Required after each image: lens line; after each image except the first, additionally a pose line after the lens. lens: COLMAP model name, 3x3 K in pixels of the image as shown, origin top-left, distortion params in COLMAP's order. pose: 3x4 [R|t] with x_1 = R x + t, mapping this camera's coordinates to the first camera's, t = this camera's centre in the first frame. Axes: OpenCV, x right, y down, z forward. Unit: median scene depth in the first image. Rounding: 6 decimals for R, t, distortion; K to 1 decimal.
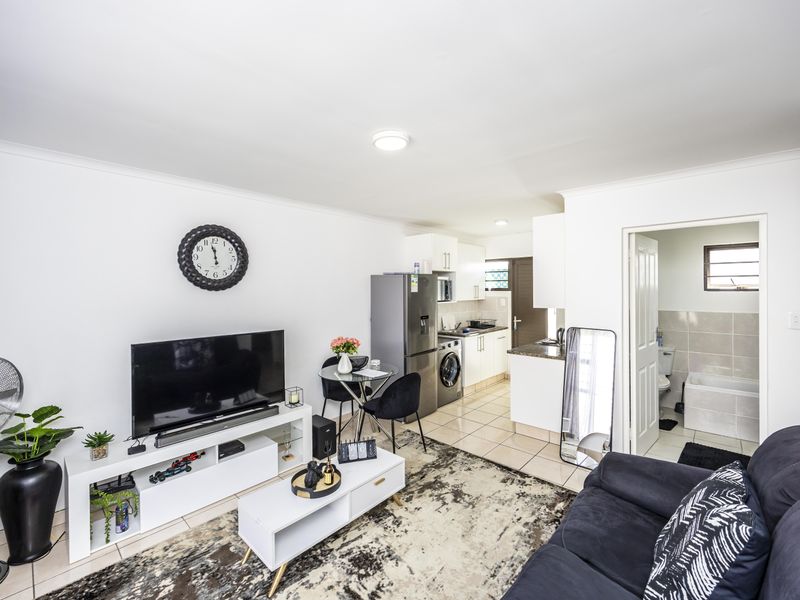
lens RADIAL K [[352.4, 0, 413.7], [0, 352.4, 280.9], [0, 0, 1]] dist [-0.001320, -0.000107]
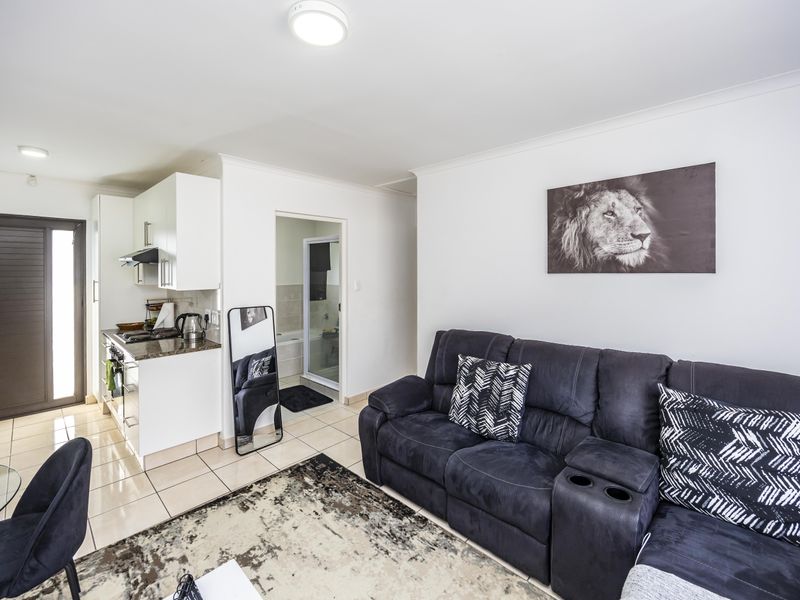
lens RADIAL K [[354.3, 0, 398.6], [0, 354.3, 269.7], [0, 0, 1]] dist [-0.005260, -0.000710]
pose [[0.049864, -0.008333, 0.998721, -0.307961], [-0.013599, 0.999867, 0.009021, 0.014747], [-0.998663, -0.014032, 0.049744, 0.379673]]
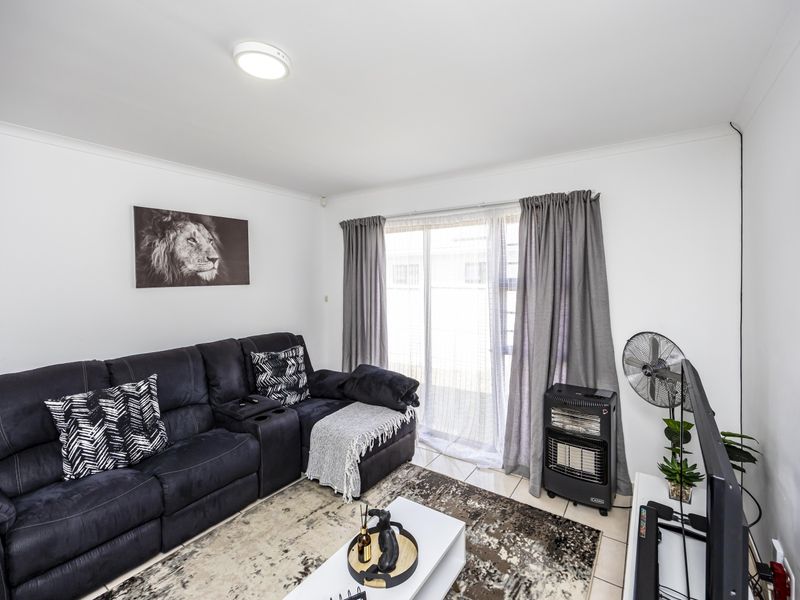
lens RADIAL K [[352.4, 0, 413.7], [0, 352.4, 280.9], [0, 0, 1]] dist [-0.001320, -0.000107]
pose [[-0.991557, 0.004307, -0.129599, -0.112284], [0.005552, 0.999942, -0.009245, 0.018679], [0.129551, -0.009886, -0.991523, 0.789815]]
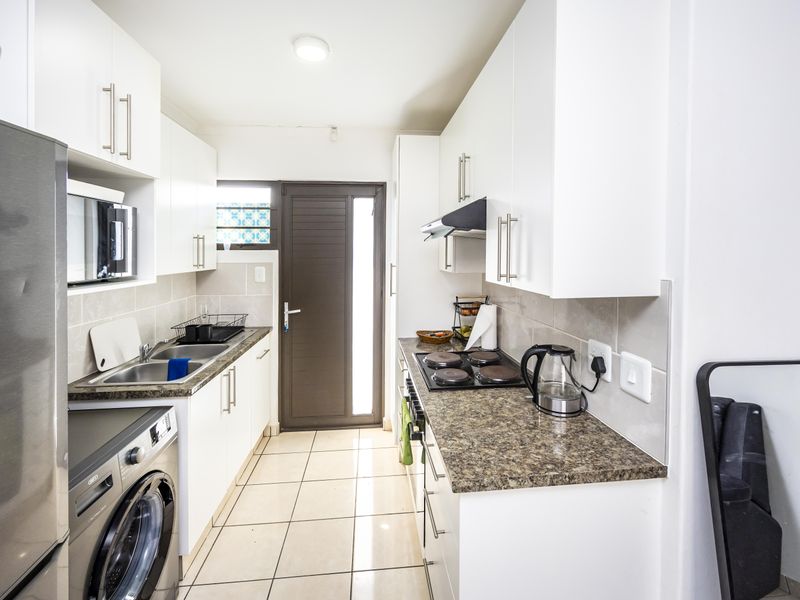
lens RADIAL K [[361.7, 0, 409.2], [0, 361.7, 259.3], [0, 0, 1]] dist [-0.000998, -0.000216]
pose [[0.680839, -0.010034, 0.732365, 0.049494], [-0.014233, 0.999536, 0.026926, 0.033122], [-0.732295, -0.028757, 0.680380, 0.694494]]
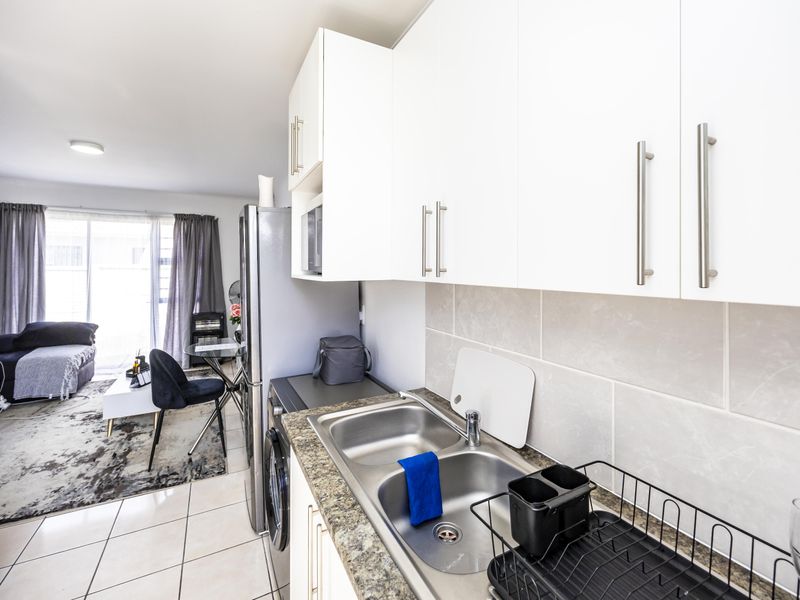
lens RADIAL K [[354.3, 0, 398.6], [0, 354.3, 269.7], [0, 0, 1]] dist [-0.005260, -0.000710]
pose [[-0.371011, -0.001101, -0.928628, 0.367040], [0.008689, 0.999951, -0.004657, 0.057091], [0.928588, -0.009796, -0.370983, 1.244035]]
